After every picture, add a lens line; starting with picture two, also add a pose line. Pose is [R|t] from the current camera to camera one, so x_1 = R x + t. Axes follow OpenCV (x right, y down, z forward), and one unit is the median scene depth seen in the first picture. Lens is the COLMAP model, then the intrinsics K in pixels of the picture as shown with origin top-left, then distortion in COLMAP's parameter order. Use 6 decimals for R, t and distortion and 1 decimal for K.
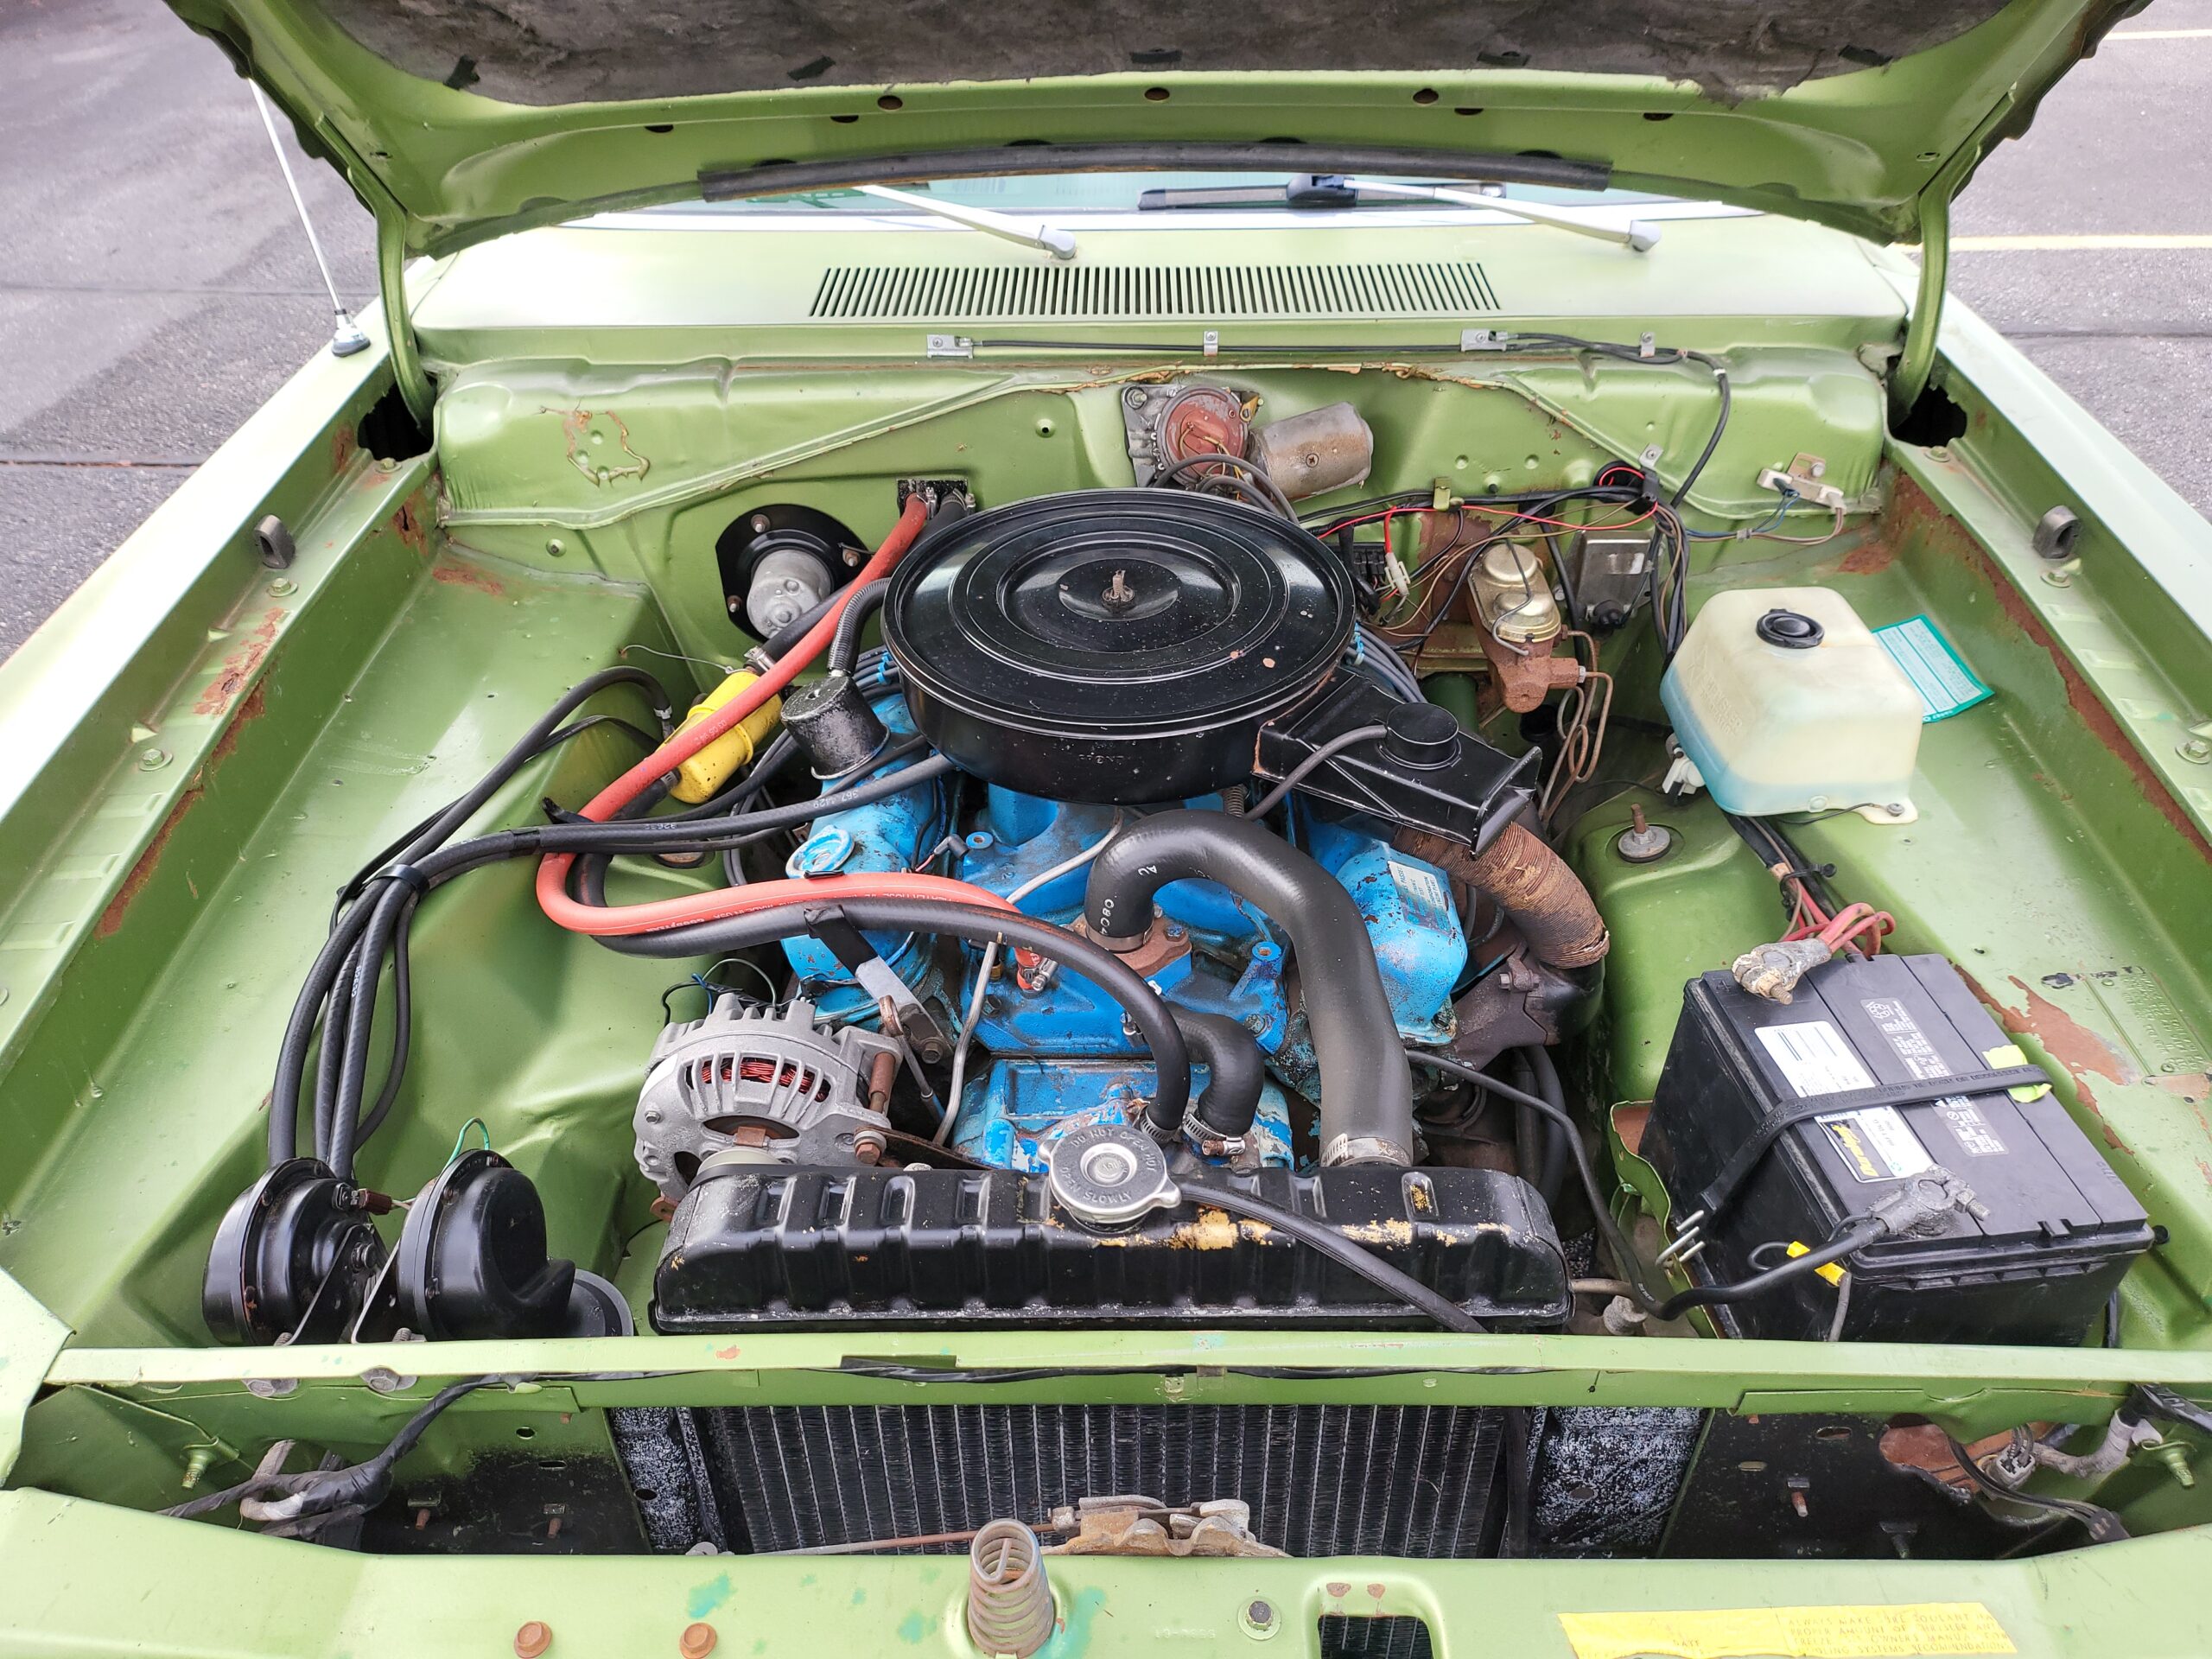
lens RADIAL K [[1572.8, 0, 1106.0], [0, 1572.8, 829.5], [0, 0, 1]] dist [0.075524, -0.088024]
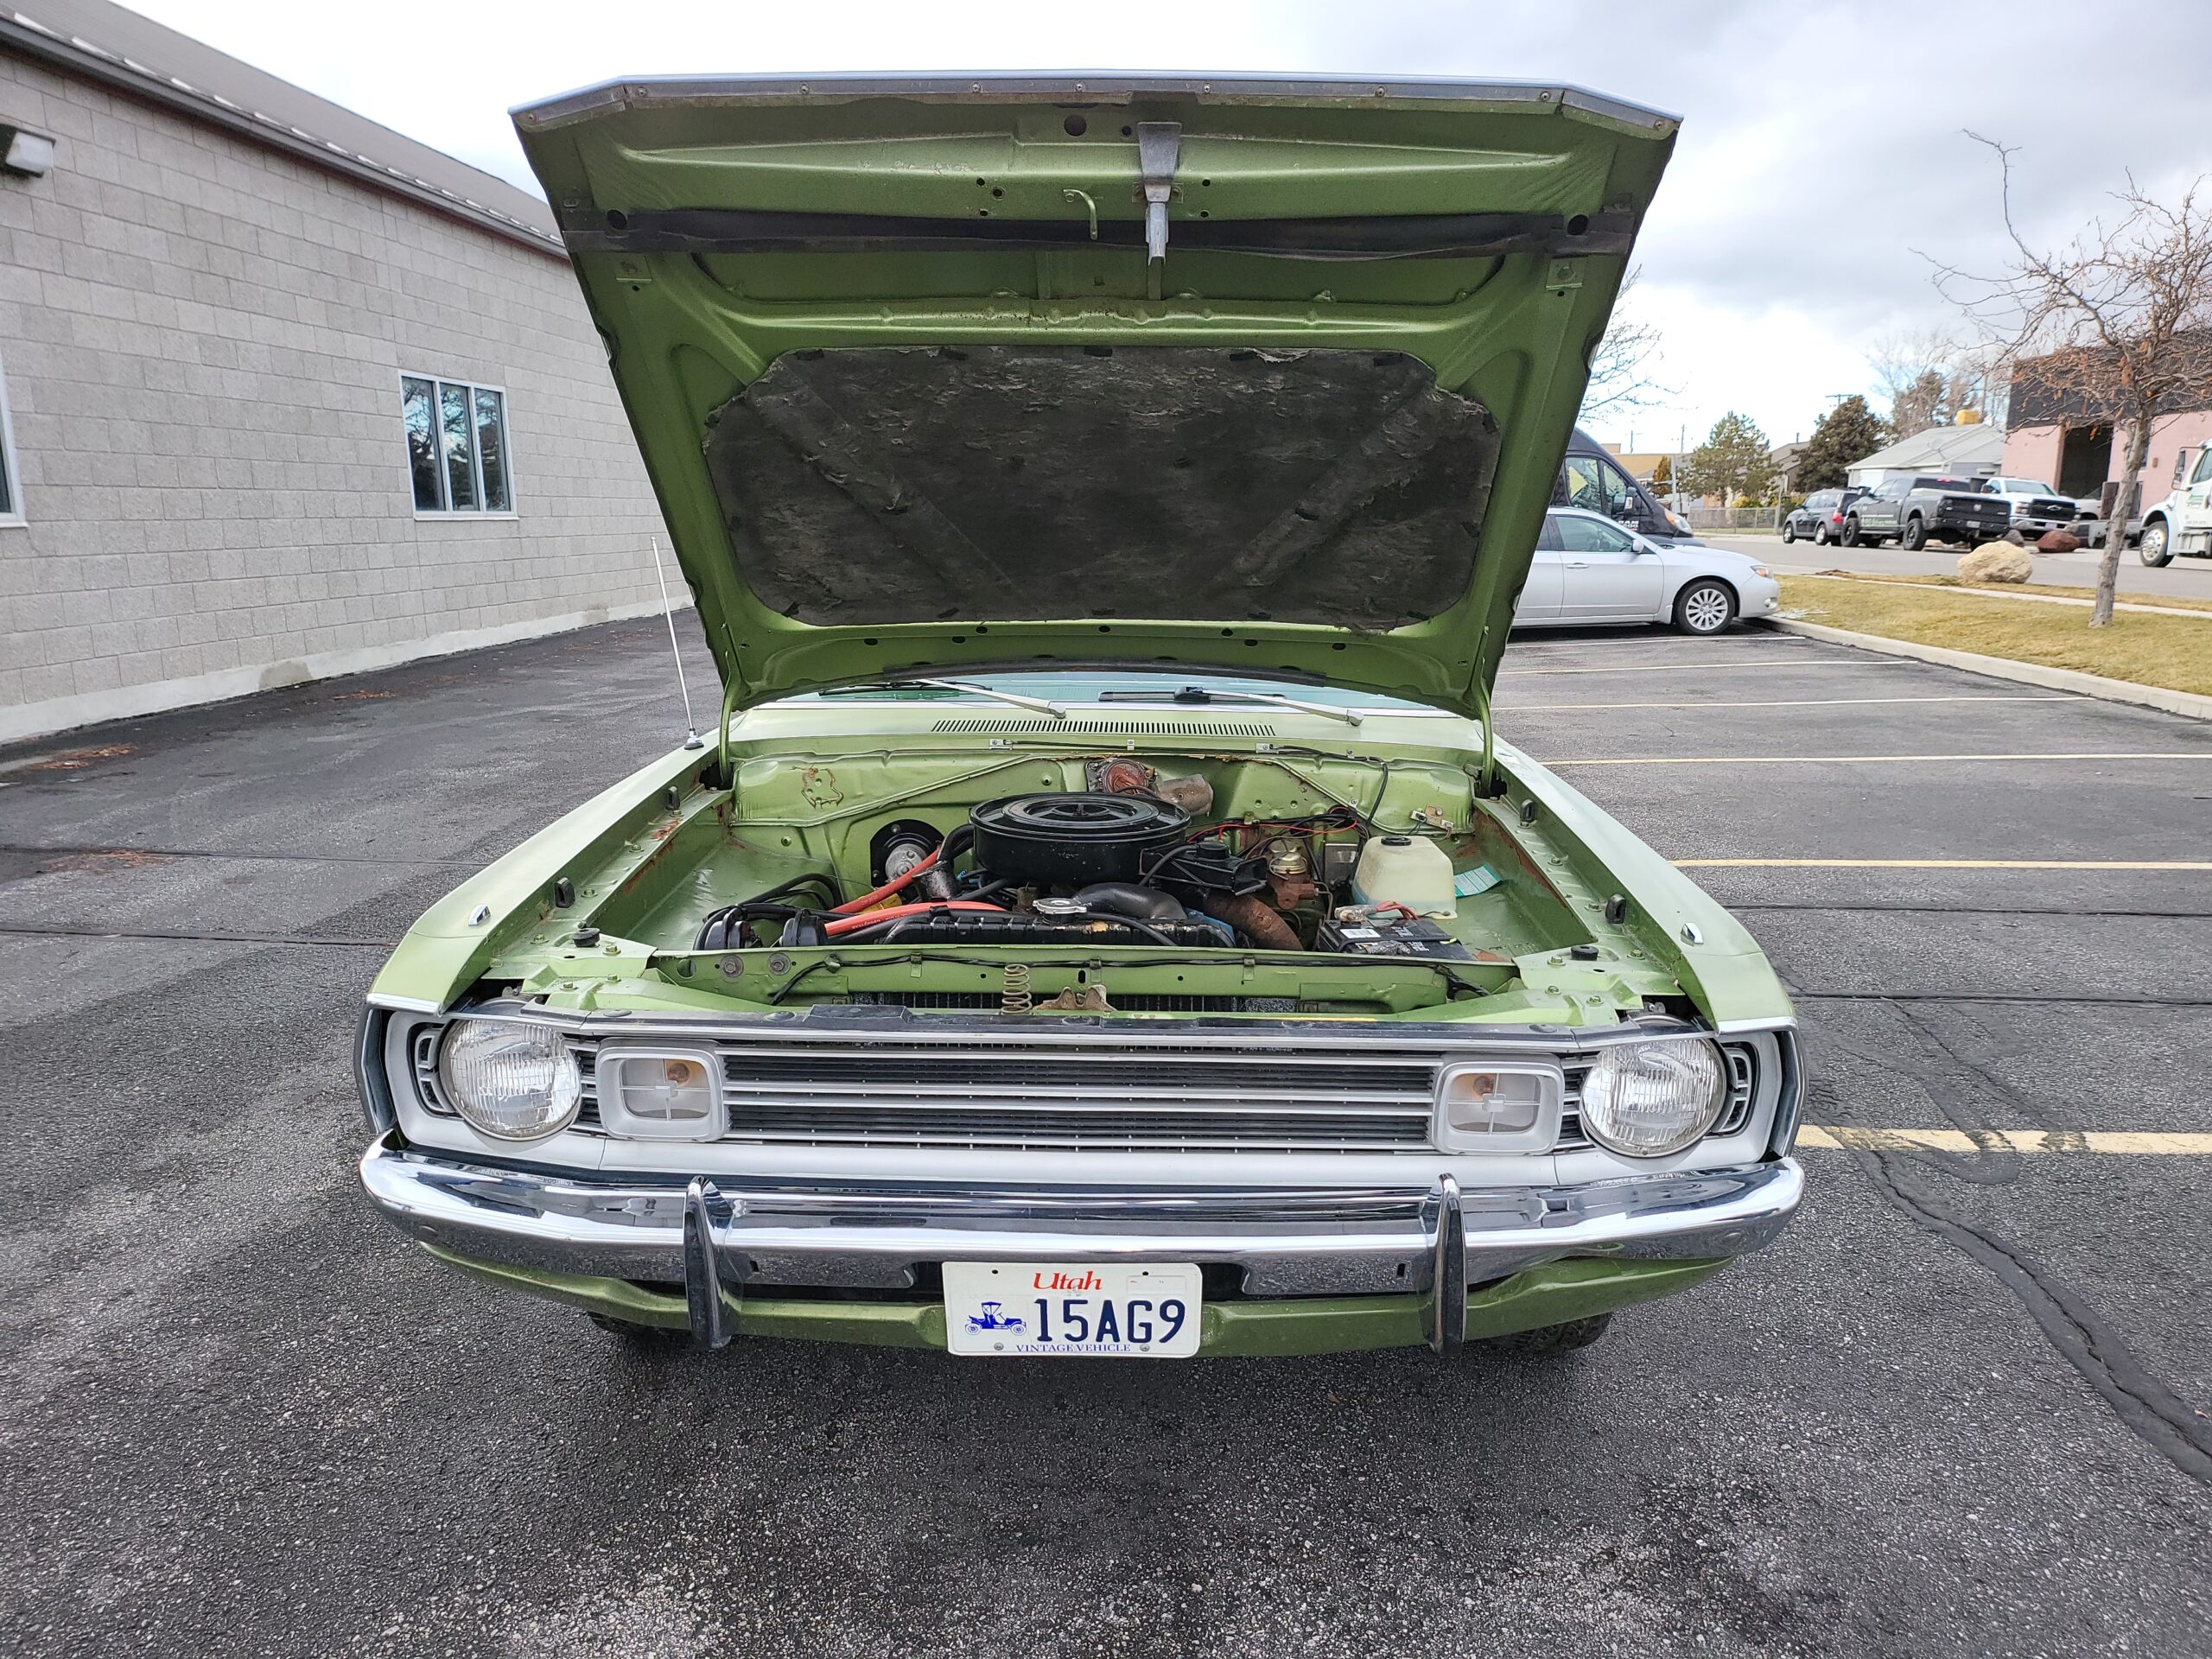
lens RADIAL K [[1574.7, 0, 1106.0], [0, 1574.7, 829.5], [0, 0, 1]] dist [0.076401, -0.070790]
pose [[0.999675, 0.024856, -0.005580, 0.047808], [-0.024801, 0.899585, -0.436041, 0.653710], [-0.005819, 0.436038, 0.899909, -0.740482]]
